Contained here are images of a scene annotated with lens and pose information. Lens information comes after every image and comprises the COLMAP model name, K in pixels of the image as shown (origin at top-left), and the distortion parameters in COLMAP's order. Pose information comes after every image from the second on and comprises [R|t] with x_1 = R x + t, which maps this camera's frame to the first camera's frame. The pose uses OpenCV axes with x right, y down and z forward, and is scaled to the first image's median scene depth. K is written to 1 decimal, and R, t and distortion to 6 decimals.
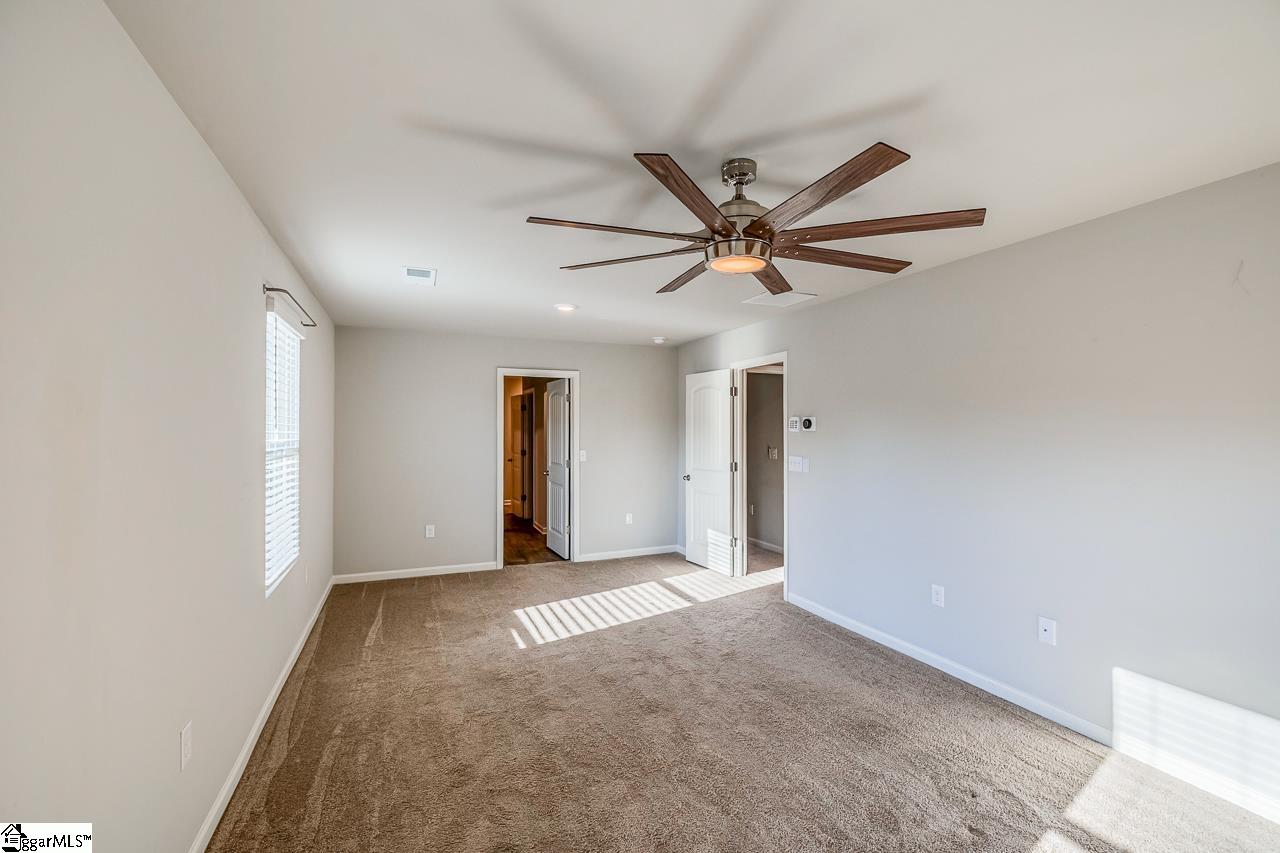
lens RADIAL K [[543.1, 0, 640.0], [0, 543.1, 426.5], [0, 0, 1]] dist [0.000429, 0.000483]
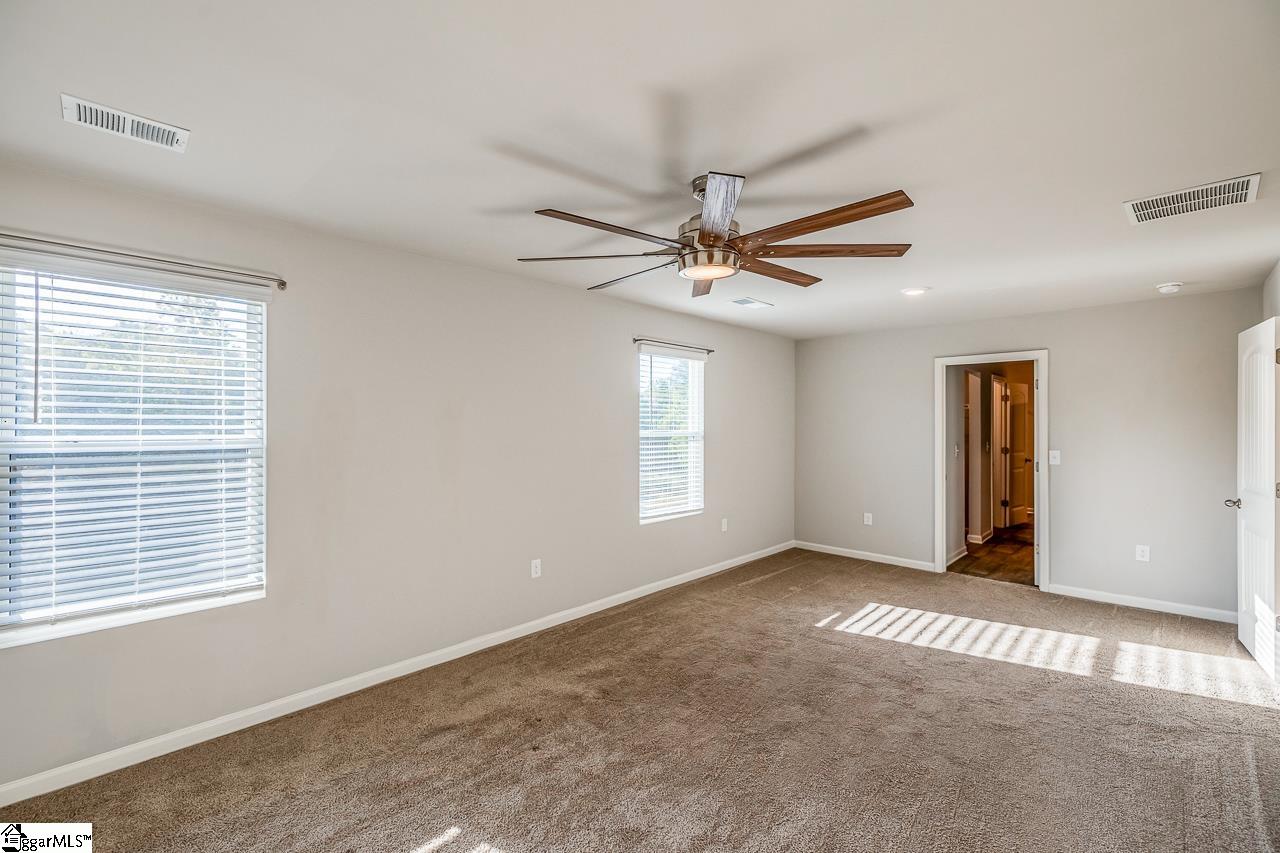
lens RADIAL K [[543.1, 0, 640.0], [0, 543.1, 426.5], [0, 0, 1]] dist [0.000429, 0.000483]
pose [[0.399317, 0.004722, -0.916801, 0.516435], [0.004733, 0.999963, 0.007212, 0.001112], [0.916801, -0.007219, 0.399279, 0.201852]]
